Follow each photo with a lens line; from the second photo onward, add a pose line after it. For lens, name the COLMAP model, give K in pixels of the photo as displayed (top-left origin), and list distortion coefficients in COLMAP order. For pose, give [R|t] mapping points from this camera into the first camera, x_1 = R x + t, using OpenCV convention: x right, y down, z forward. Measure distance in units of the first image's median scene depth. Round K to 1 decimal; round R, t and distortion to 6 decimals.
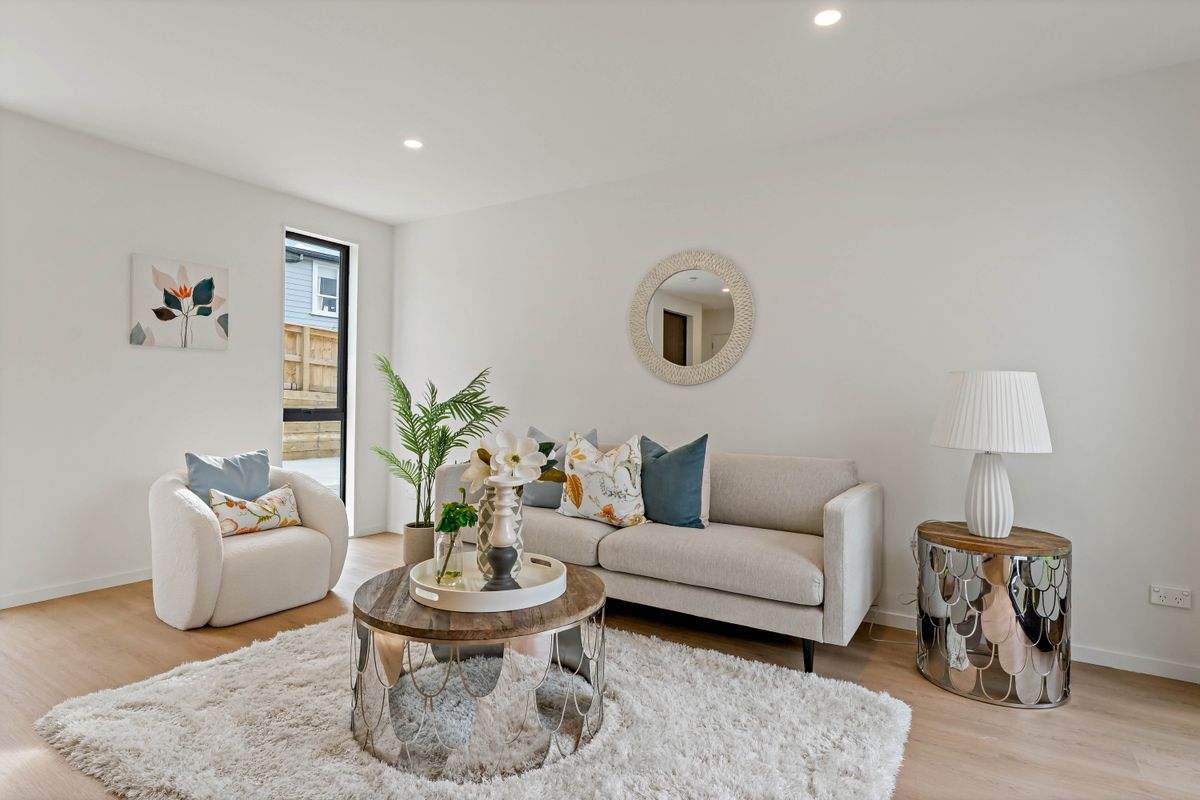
lens RADIAL K [[644.5, 0, 600.0], [0, 644.5, 400.0], [0, 0, 1]] dist [0.000934, 0.000114]
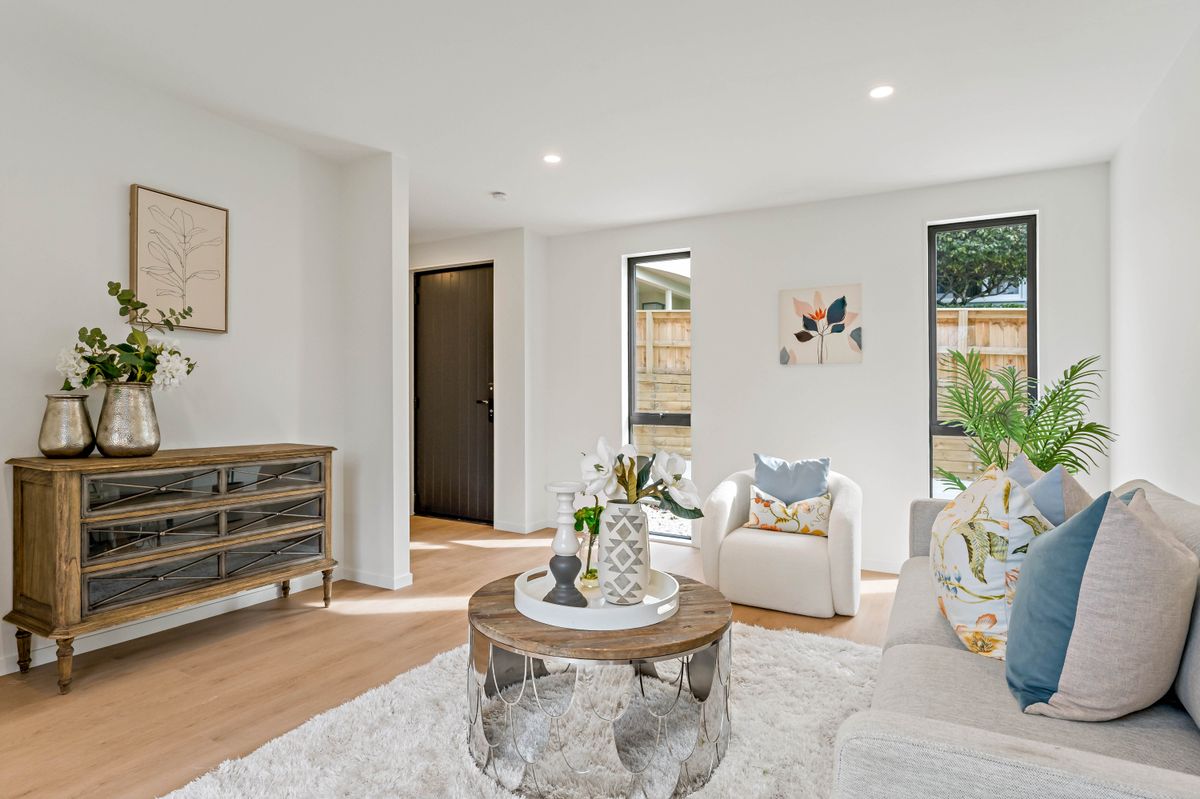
lens RADIAL K [[644.5, 0, 600.0], [0, 644.5, 399.5], [0, 0, 1]] dist [0.000934, 0.000114]
pose [[0.039122, -0.016309, -0.999101, 0.477798], [-0.012122, 0.999785, -0.016795, 0.005494], [0.999161, 0.012768, 0.038916, 0.587669]]
